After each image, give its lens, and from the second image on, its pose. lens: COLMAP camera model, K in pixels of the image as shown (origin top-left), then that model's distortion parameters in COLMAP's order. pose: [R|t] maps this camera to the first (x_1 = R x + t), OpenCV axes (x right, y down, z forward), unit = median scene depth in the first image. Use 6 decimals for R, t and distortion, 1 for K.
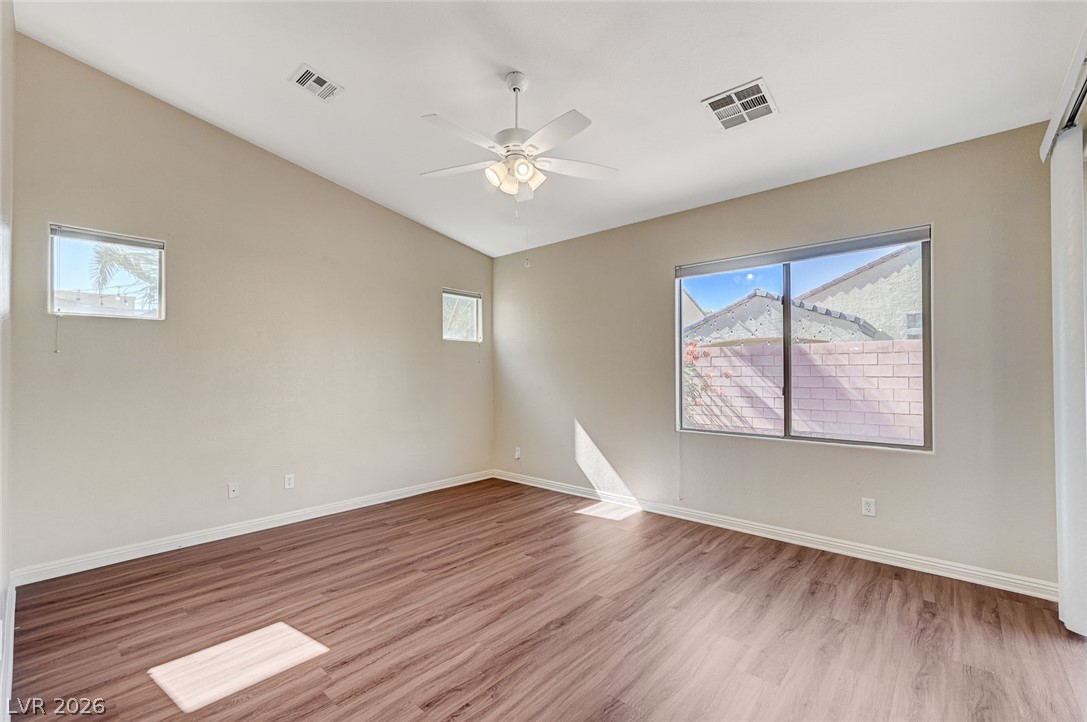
lens RADIAL K [[468.1, 0, 548.3], [0, 468.1, 366.9], [0, 0, 1]] dist [0.003776, 0.000251]
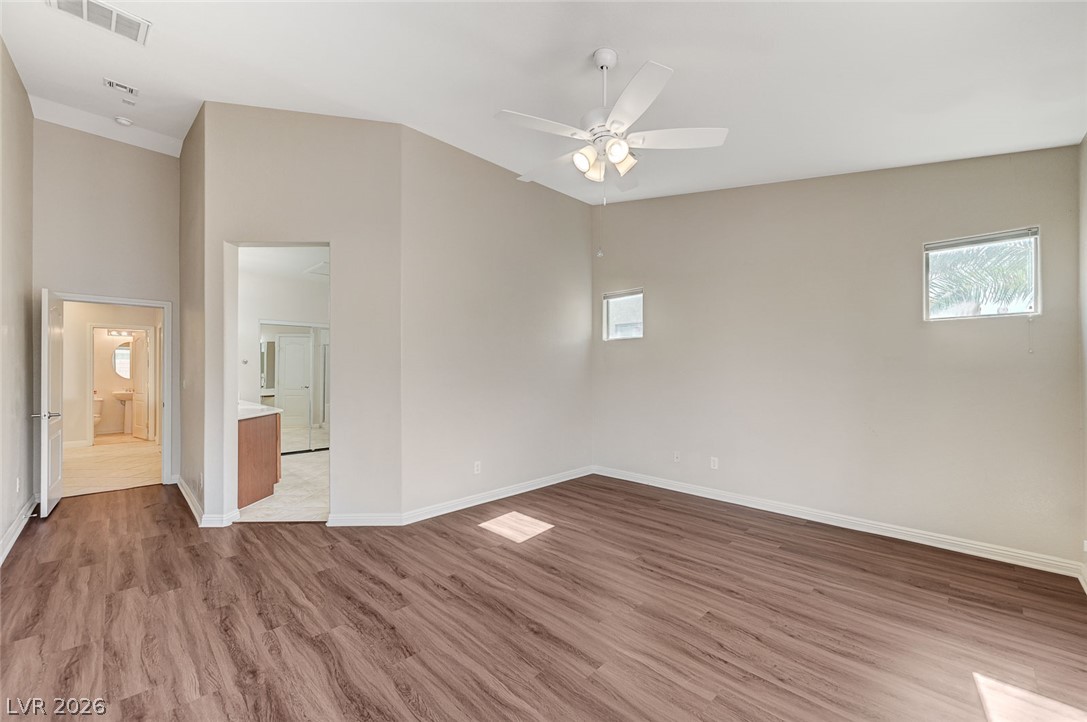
lens RADIAL K [[434.6, 0, 547.9], [0, 434.6, 368.8], [0, 0, 1]] dist [0.006028, 0.000528]
pose [[-0.063622, -0.000911, -0.997974, 0.672132], [0.010575, 0.999943, -0.001587, 0.007859], [0.997918, -0.010654, -0.063609, 0.793196]]
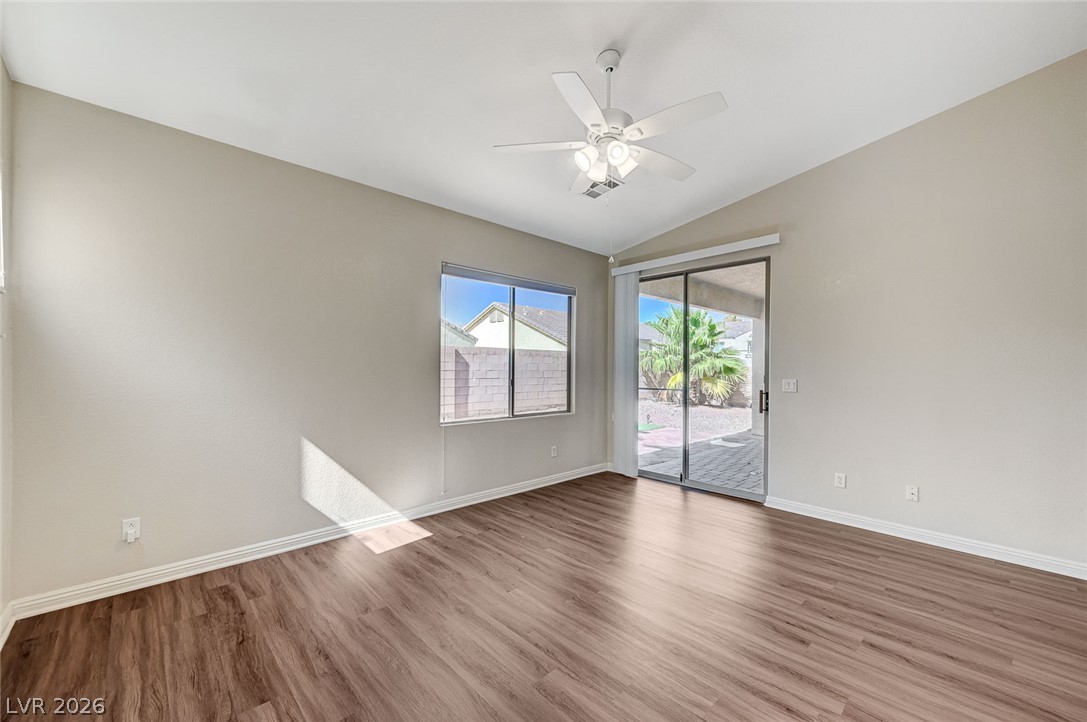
lens RADIAL K [[434.6, 0, 552.5], [0, 434.6, 363.5], [0, 0, 1]] dist [0.006028, 0.000528]
pose [[0.076449, 0.015930, 0.996946, -0.804522], [-0.019275, 0.999709, -0.014496, 0.015358], [-0.996887, -0.018108, 0.076734, 0.875220]]
